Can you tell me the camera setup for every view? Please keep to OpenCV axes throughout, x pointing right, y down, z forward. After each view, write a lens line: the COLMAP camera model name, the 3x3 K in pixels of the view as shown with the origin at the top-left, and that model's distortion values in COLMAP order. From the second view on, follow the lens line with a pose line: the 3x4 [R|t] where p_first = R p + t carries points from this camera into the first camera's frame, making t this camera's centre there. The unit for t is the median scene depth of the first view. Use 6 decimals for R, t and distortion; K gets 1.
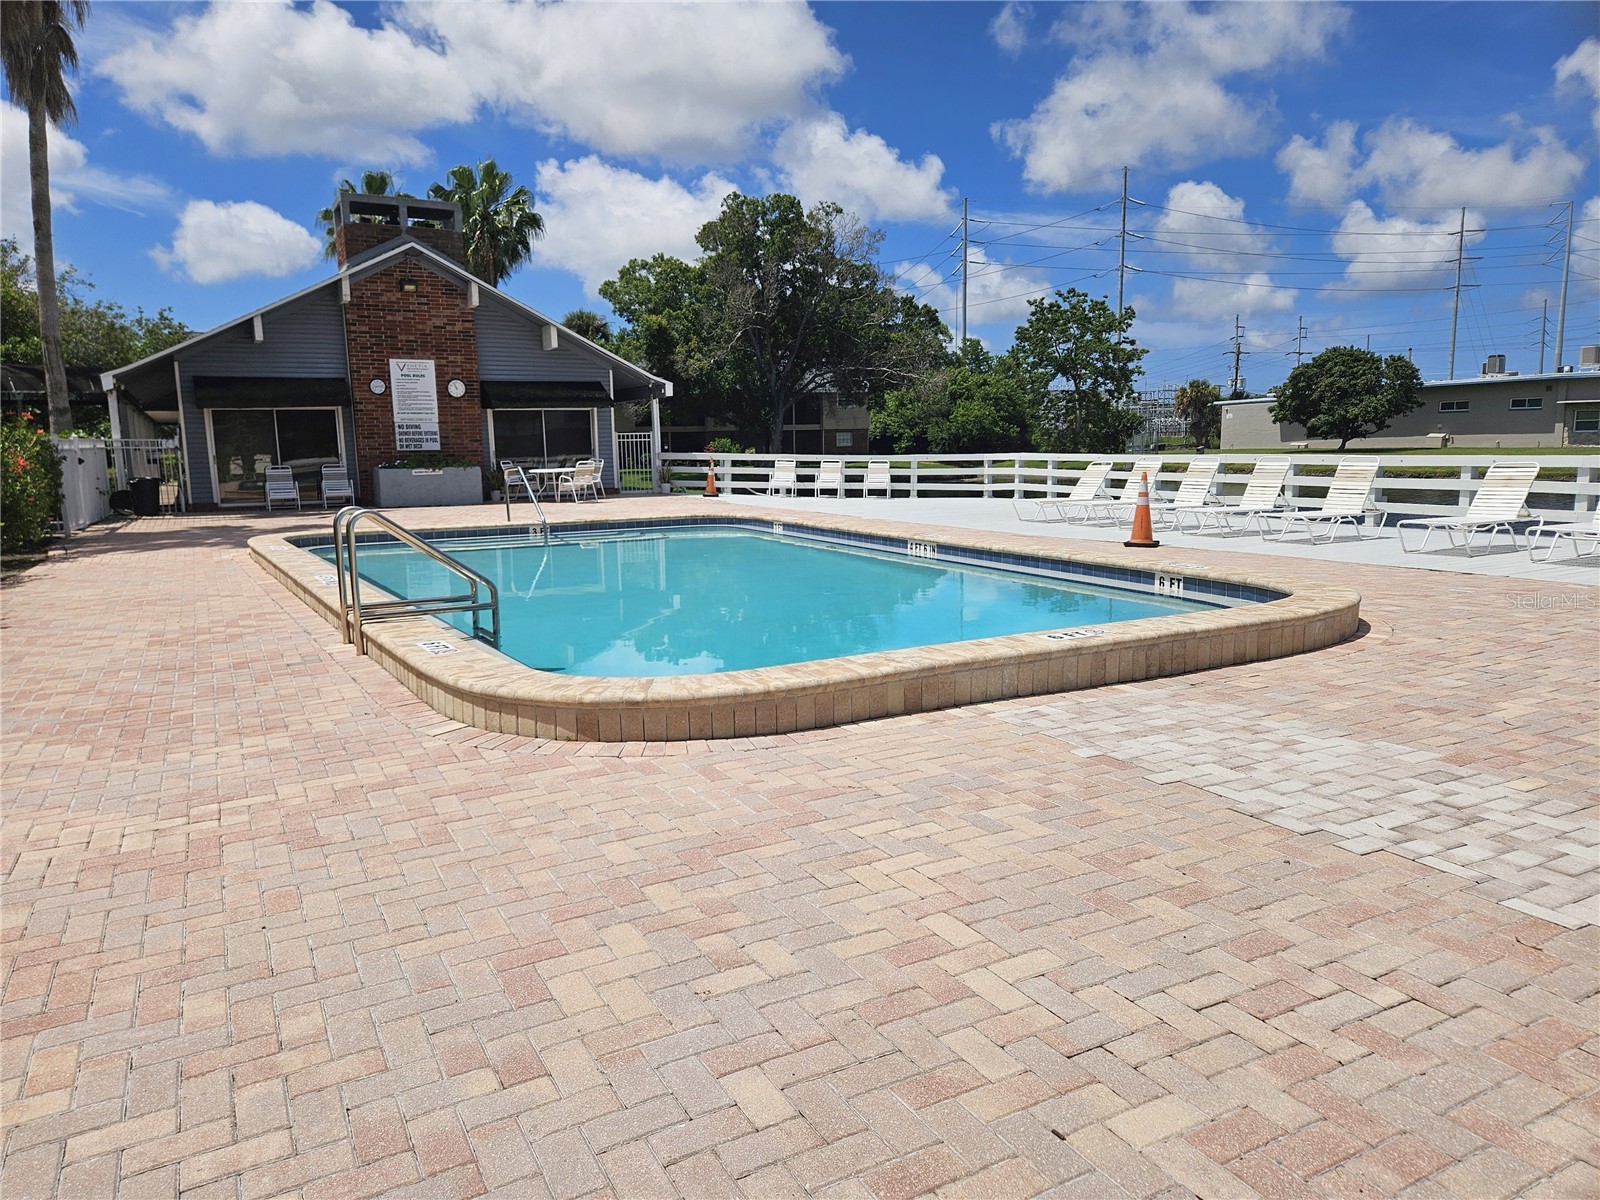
lens RADIAL K [[1060.5, 0, 800.0], [0, 1060.5, 600.0], [0, 0, 1]] dist [0.001579, 0.001195]
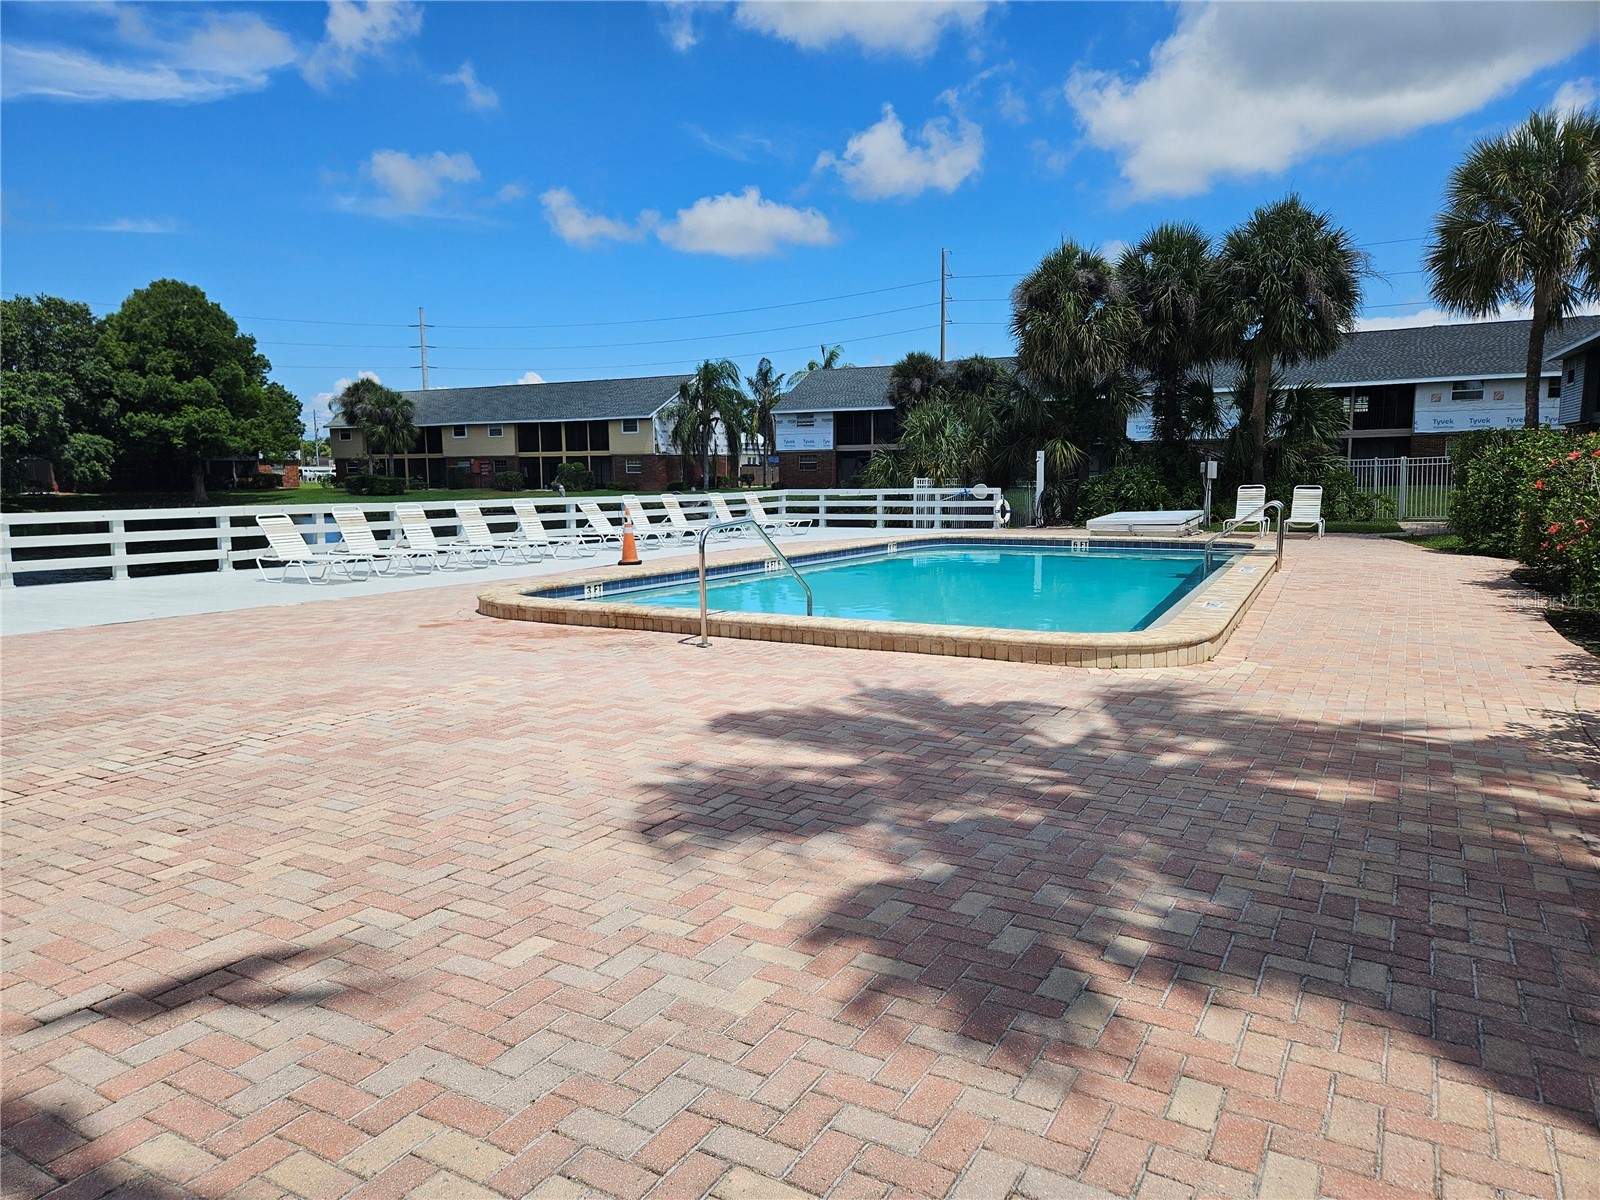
lens RADIAL K [[1060.5, 0, 800.0], [0, 1060.5, 600.0], [0, 0, 1]] dist [0.001579, 0.001195]
pose [[-0.528196, -0.072902, 0.845987, -0.885973], [0.141287, 0.974873, 0.172222, -0.199683], [-0.837285, 0.210494, -0.504624, 1.462776]]
